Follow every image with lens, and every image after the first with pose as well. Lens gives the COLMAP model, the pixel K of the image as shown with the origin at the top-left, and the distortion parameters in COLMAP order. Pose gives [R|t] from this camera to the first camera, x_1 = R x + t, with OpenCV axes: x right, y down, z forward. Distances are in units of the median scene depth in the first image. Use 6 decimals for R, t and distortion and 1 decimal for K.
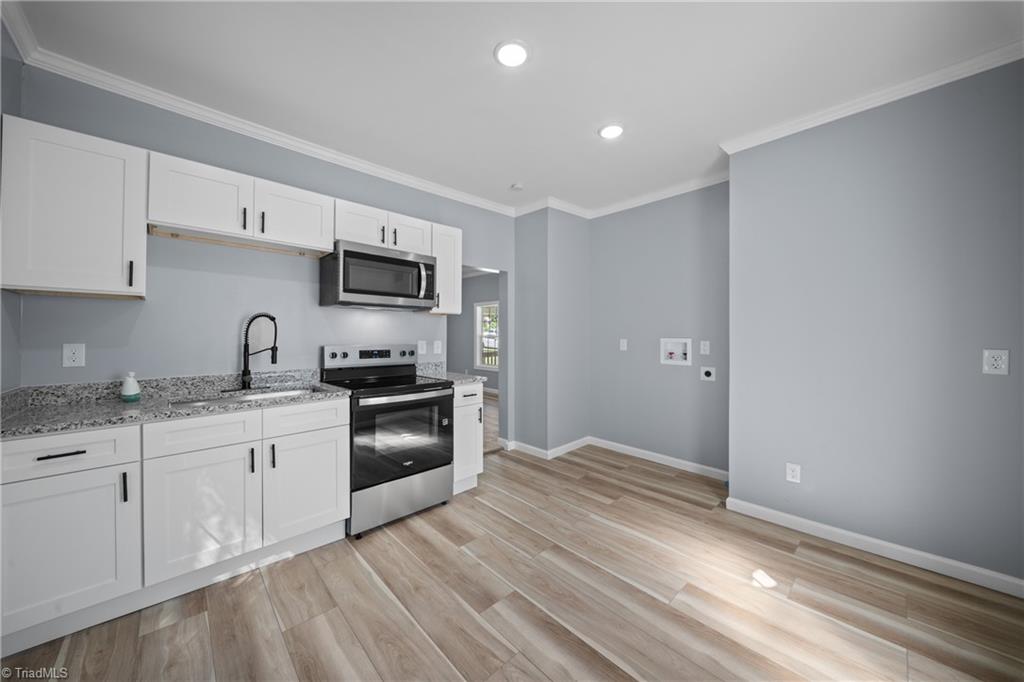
lens RADIAL K [[357.2, 0, 508.2], [0, 357.2, 336.4], [0, 0, 1]] dist [-0.001548, -0.001458]
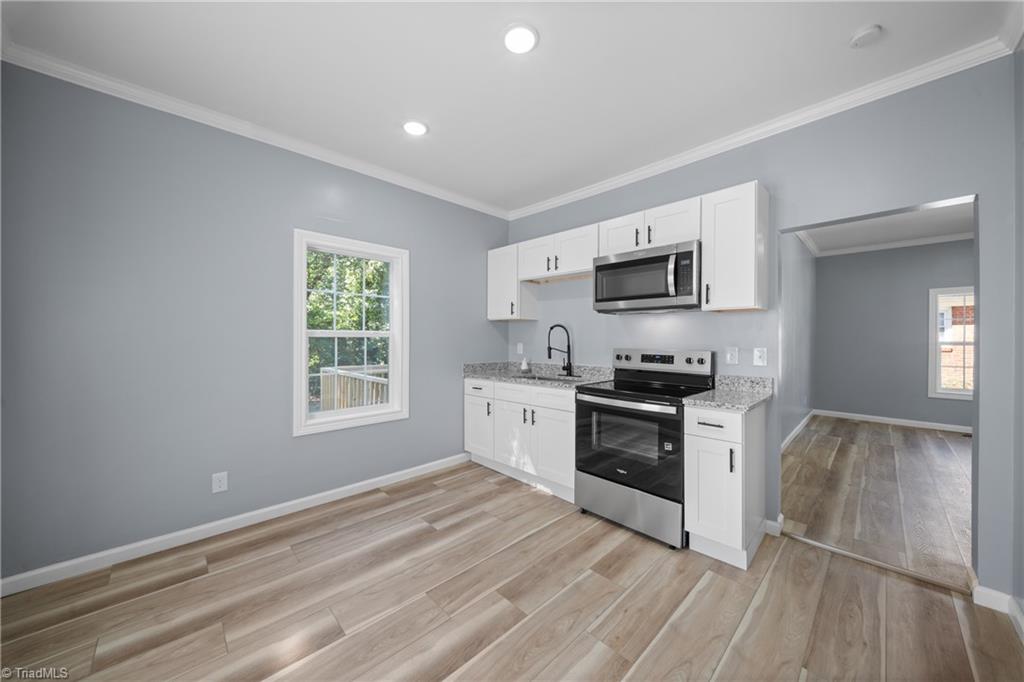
lens RADIAL K [[357.2, 0, 516.1], [0, 357.2, 344.0], [0, 0, 1]] dist [-0.001548, -0.001458]
pose [[0.020616, 0.011464, -0.999722, 0.681910], [-0.008358, 0.999901, 0.011294, 0.001578], [0.999753, 0.008122, 0.020710, 0.694540]]
